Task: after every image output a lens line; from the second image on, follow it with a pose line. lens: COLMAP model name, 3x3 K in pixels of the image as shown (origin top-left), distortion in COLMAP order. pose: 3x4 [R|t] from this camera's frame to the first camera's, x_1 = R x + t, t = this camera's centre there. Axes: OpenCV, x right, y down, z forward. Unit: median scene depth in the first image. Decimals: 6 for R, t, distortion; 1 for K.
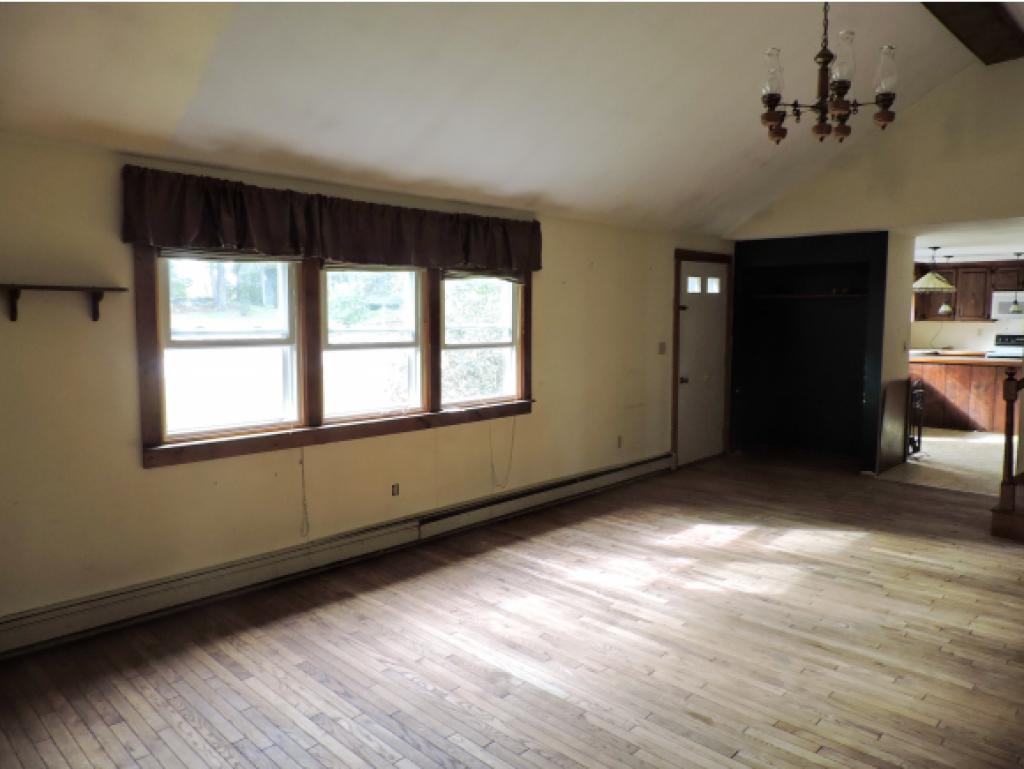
lens RADIAL K [[718.7, 0, 512.0], [0, 718.7, 384.5], [0, 0, 1]] dist [-0.030384, 0.003715]
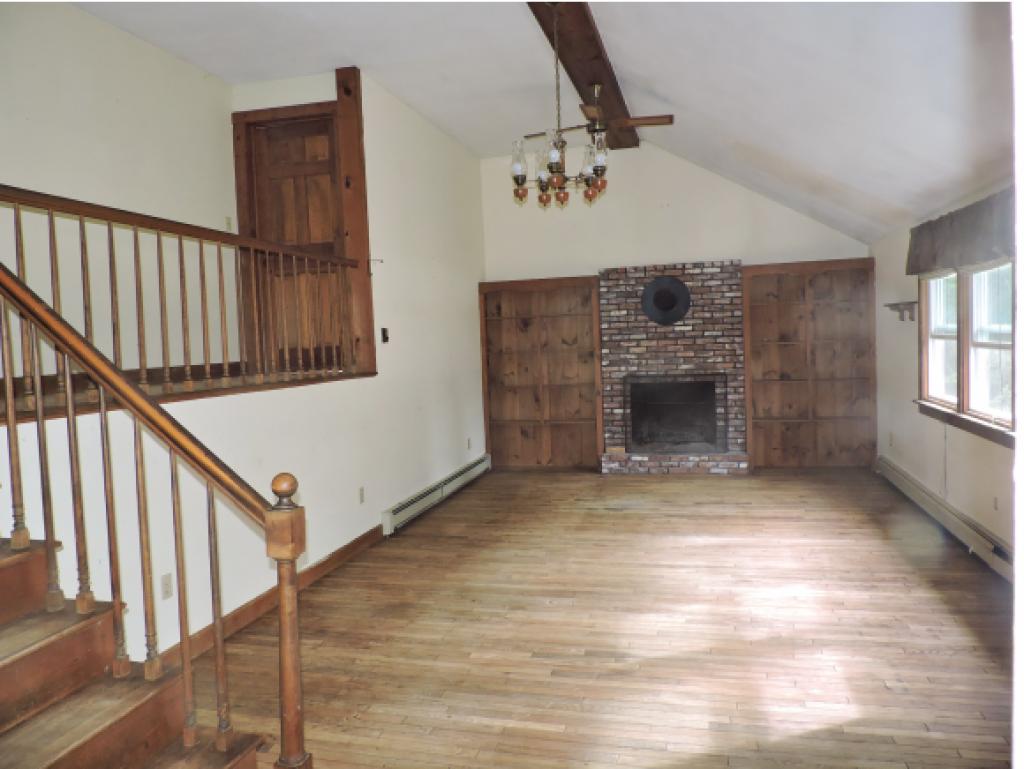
lens RADIAL K [[718.7, 0, 512.0], [0, 718.7, 384.5], [0, 0, 1]] dist [-0.030384, 0.003715]
pose [[-0.868096, 0.074134, -0.490830, 0.876524], [-0.001352, 0.988428, 0.151682, -0.151700], [0.496395, 0.132339, -0.857950, 1.570168]]
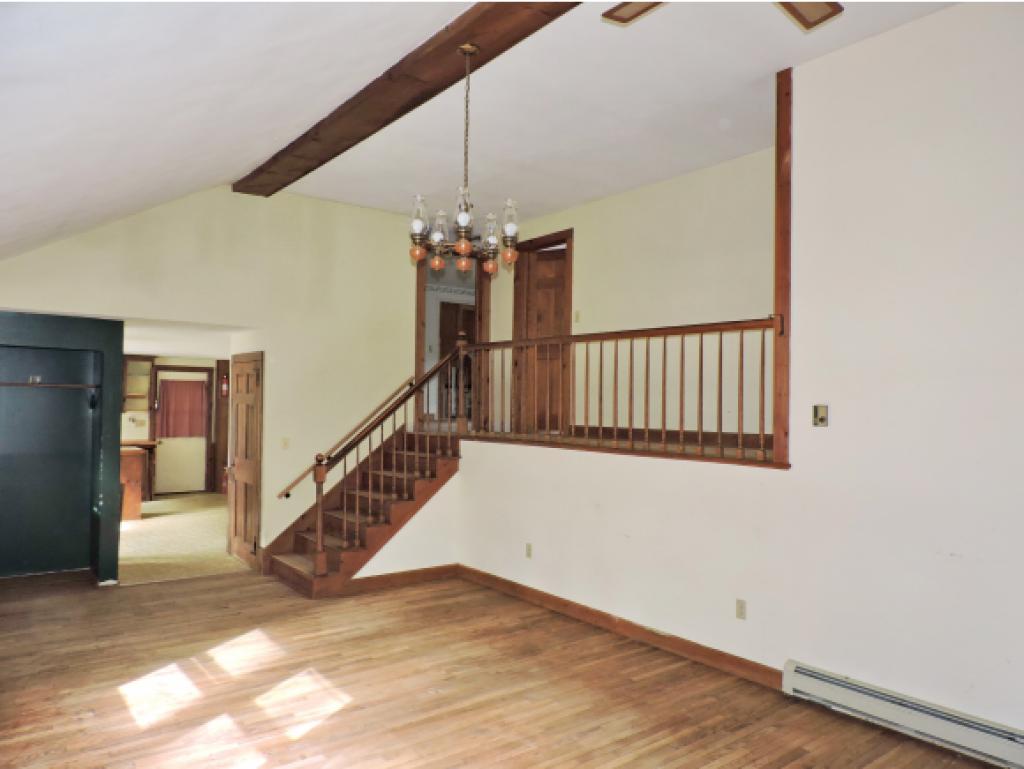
lens RADIAL K [[727.5, 0, 512.1], [0, 727.5, 389.9], [0, 0, 1]] dist [-0.014445, 0.000359]
pose [[0.131602, 0.025842, 0.990966, -0.546711], [0.080420, 0.996087, -0.036656, -0.069718], [-0.988035, 0.084517, 0.129009, 0.565299]]
